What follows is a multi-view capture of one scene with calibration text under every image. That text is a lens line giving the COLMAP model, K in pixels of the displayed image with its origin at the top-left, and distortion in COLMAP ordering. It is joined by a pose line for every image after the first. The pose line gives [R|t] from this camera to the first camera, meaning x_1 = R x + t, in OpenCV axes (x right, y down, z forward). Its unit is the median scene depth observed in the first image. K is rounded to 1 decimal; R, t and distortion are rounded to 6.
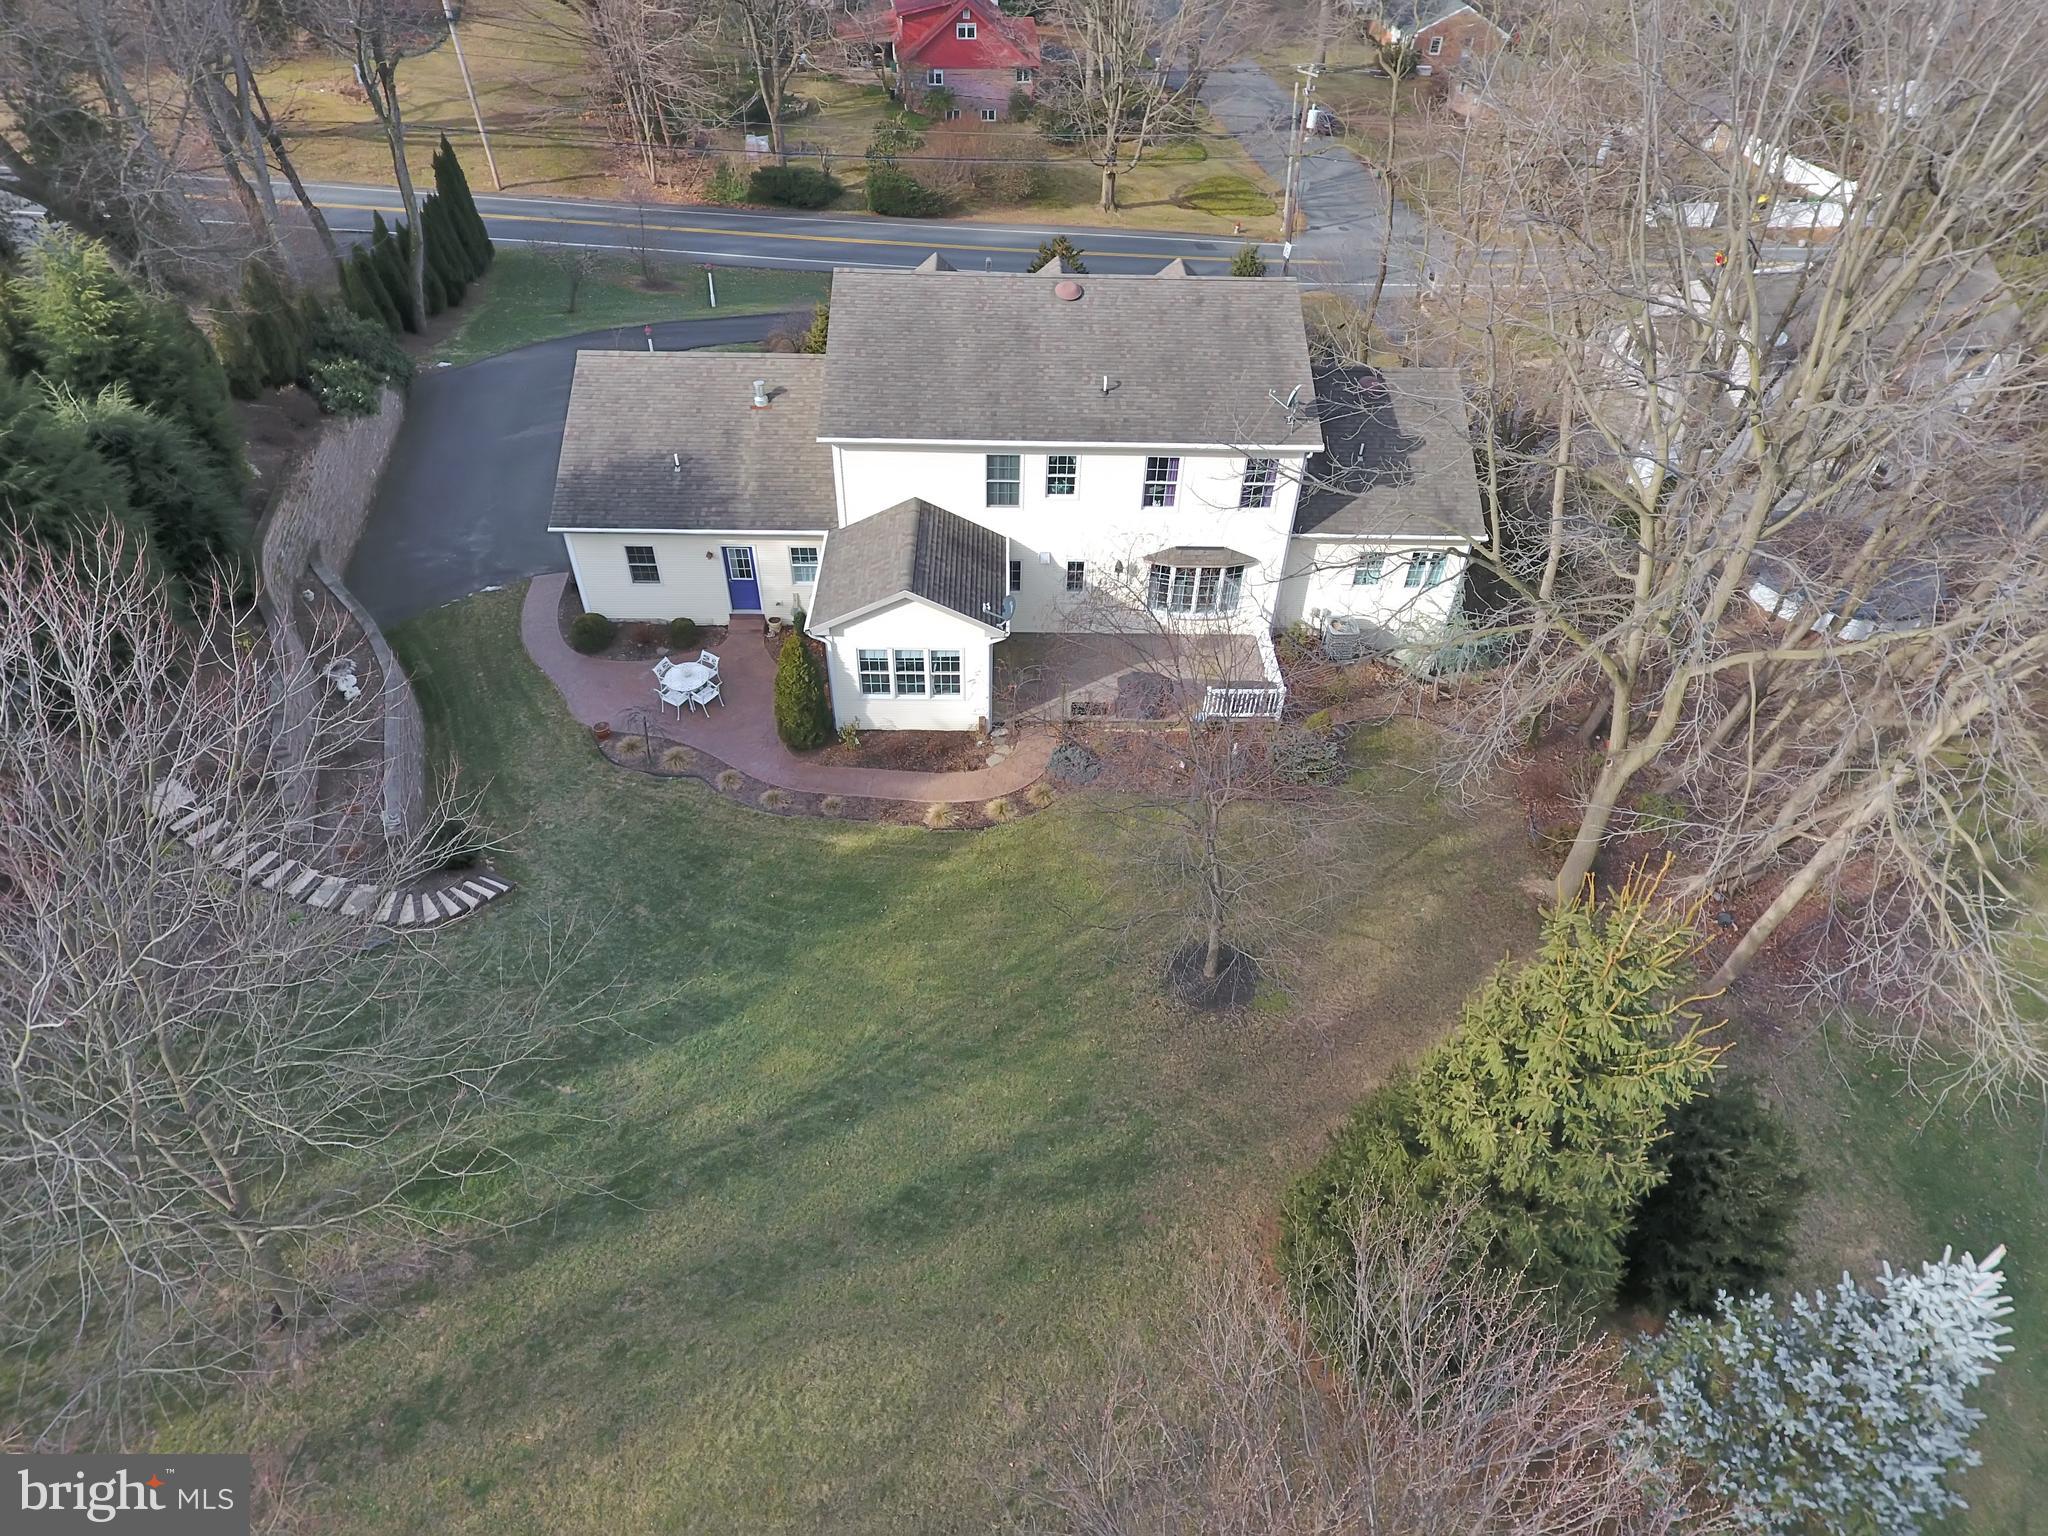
lens RADIAL K [[1191.8, 0, 1042.5], [0, 1191.8, 745.5], [0, 0, 1]] dist [-0.003925, -0.001180]
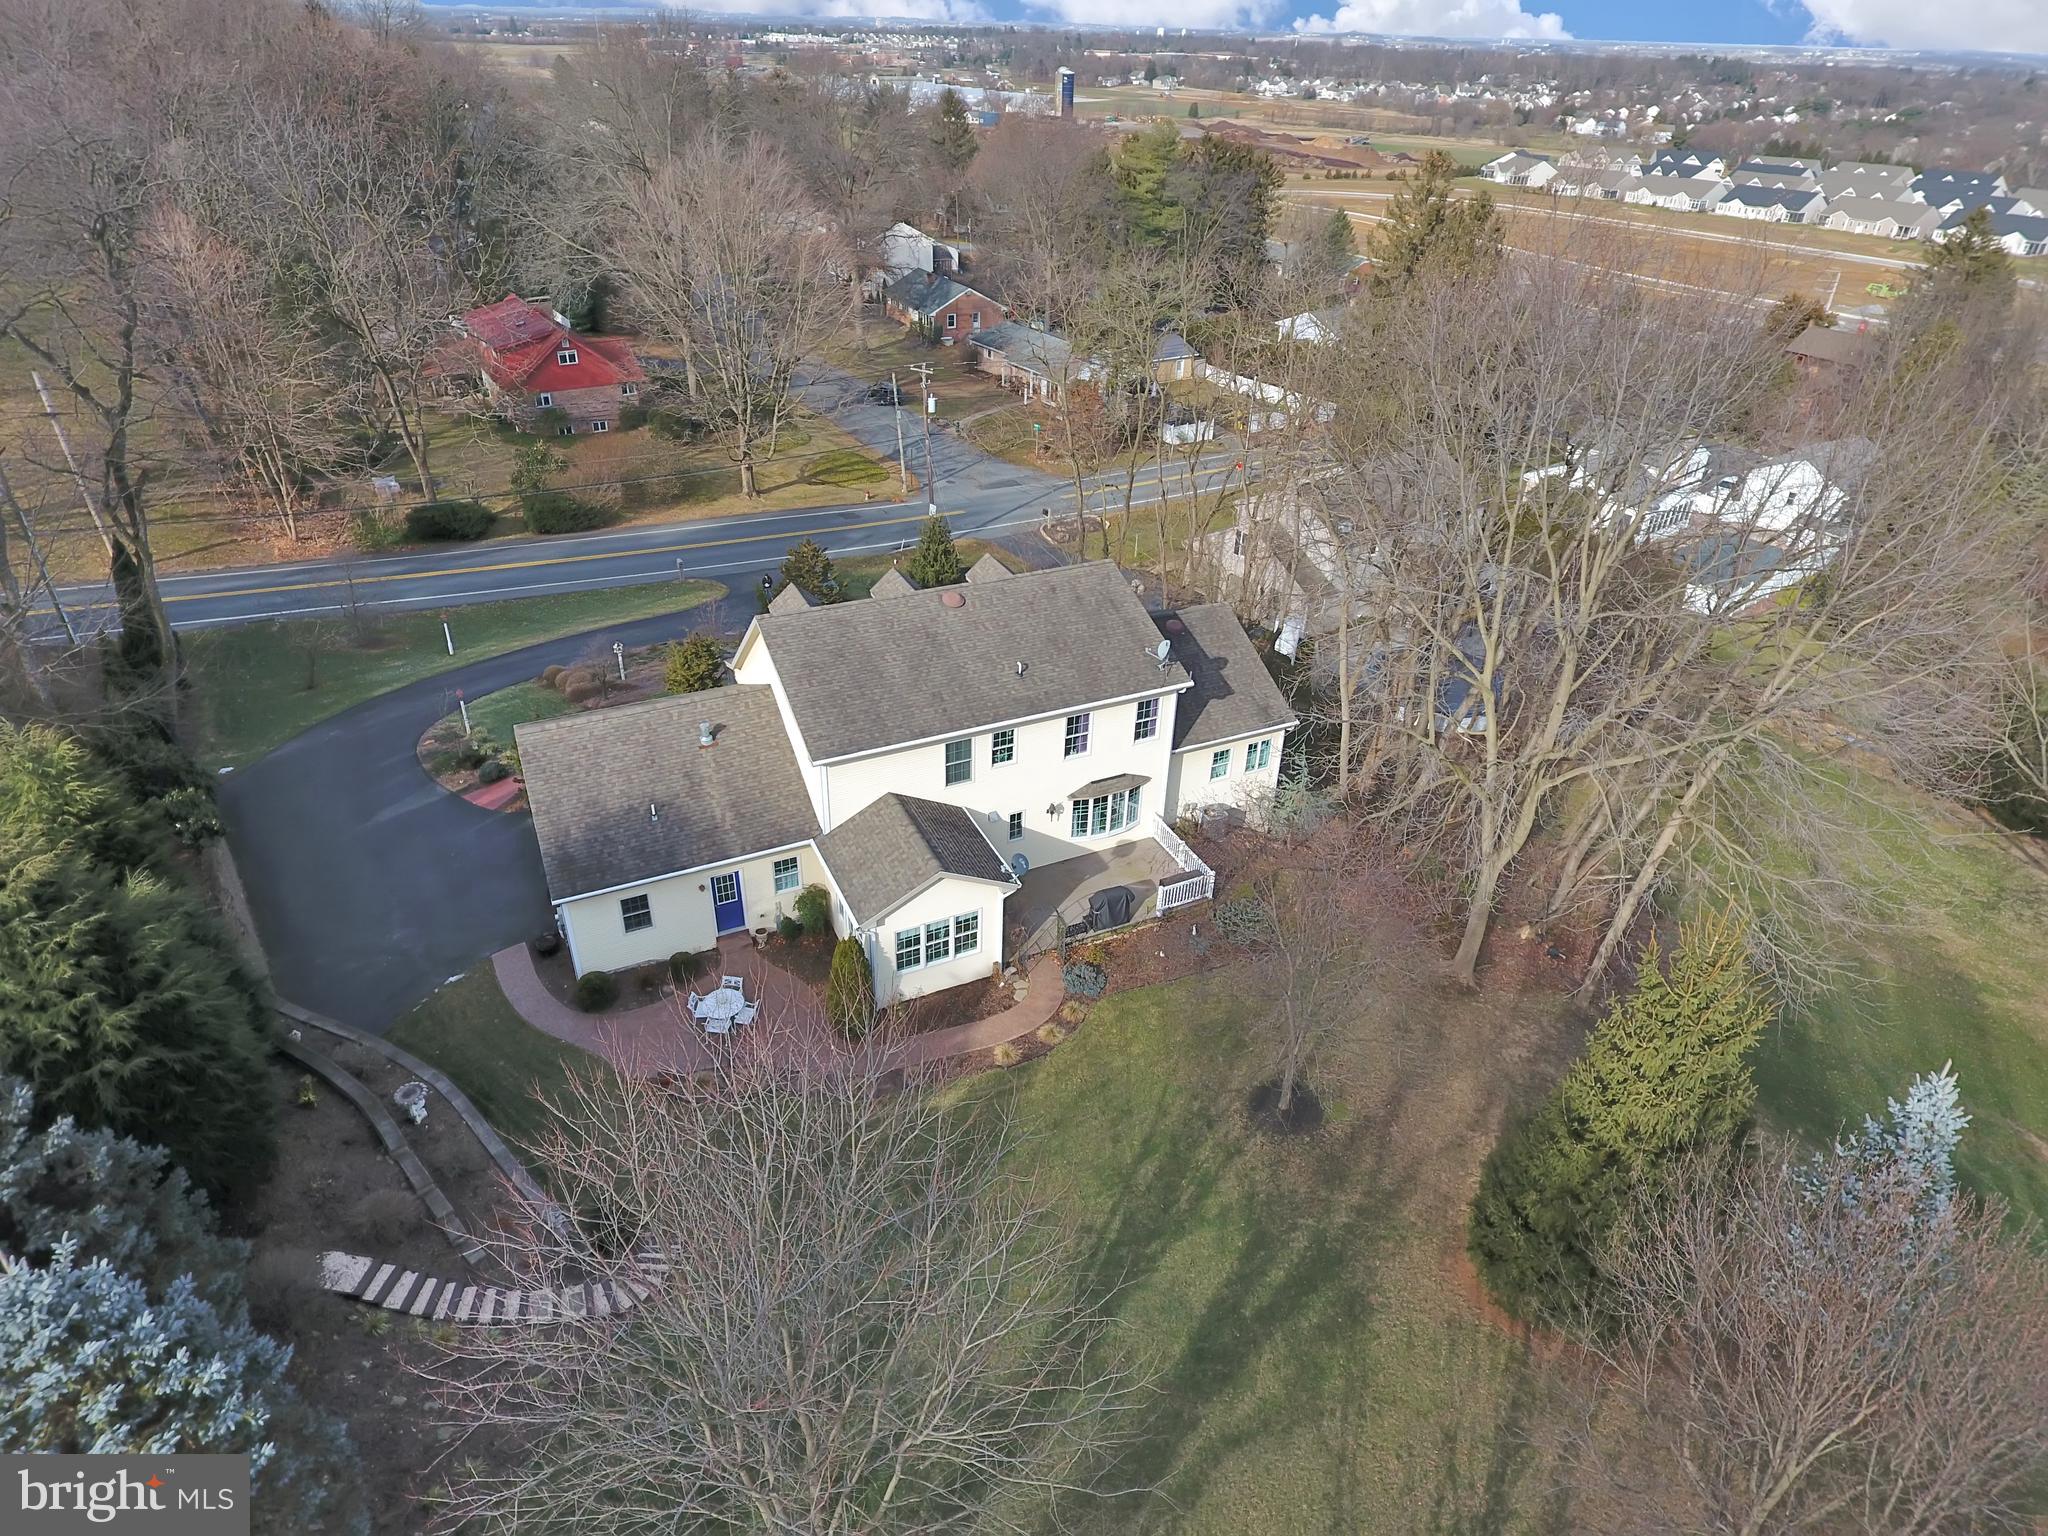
lens RADIAL K [[1191.8, 0, 1042.4], [0, 1191.8, 737.7], [0, 0, 1]] dist [-0.003925, -0.001180]
pose [[0.909076, -0.213084, 0.358015, -0.364519], [0.273555, 0.953414, -0.127159, -0.069746], [-0.314241, 0.213534, 0.925017, -0.123292]]
